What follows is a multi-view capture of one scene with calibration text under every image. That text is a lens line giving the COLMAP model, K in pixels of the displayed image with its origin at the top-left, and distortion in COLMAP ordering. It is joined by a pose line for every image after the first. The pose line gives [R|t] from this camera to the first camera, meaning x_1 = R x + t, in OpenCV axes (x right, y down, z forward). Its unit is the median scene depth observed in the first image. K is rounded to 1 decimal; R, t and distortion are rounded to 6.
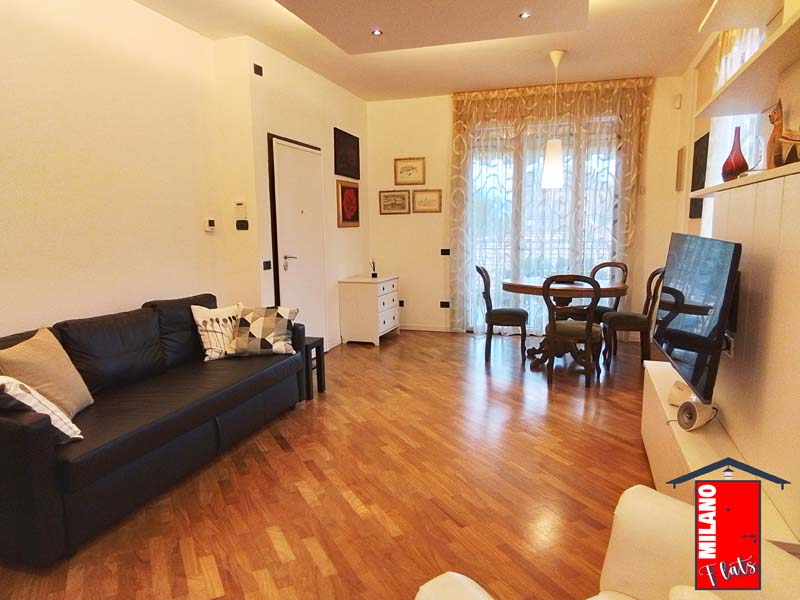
lens RADIAL K [[564.5, 0, 399.8], [0, 564.5, 302.5], [0, 0, 1]] dist [0.036092, -0.012983]
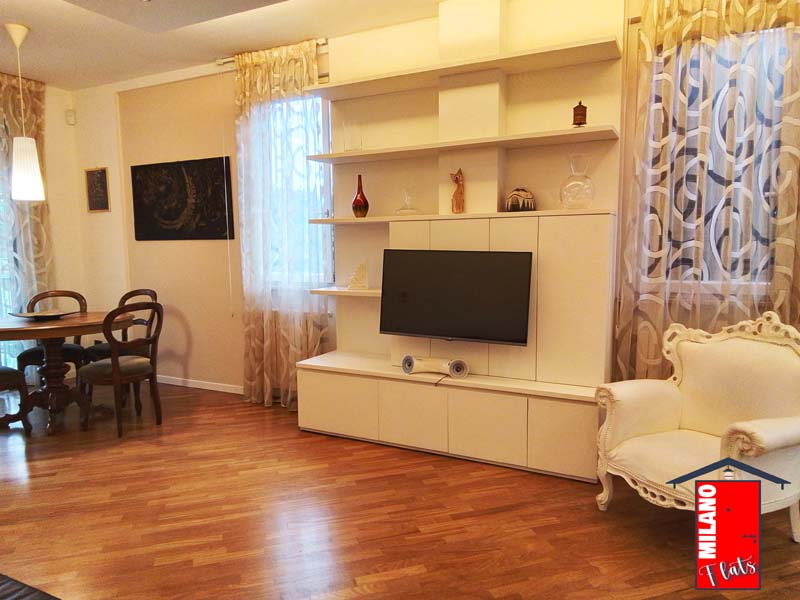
lens RADIAL K [[564.5, 0, 399.8], [0, 564.5, 298.9], [0, 0, 1]] dist [0.036092, -0.012983]
pose [[0.156529, -0.102492, 0.982341, -0.609004], [0.148596, 0.985724, 0.079168, -0.080211], [-0.976431, 0.133580, 0.169524, 0.554715]]
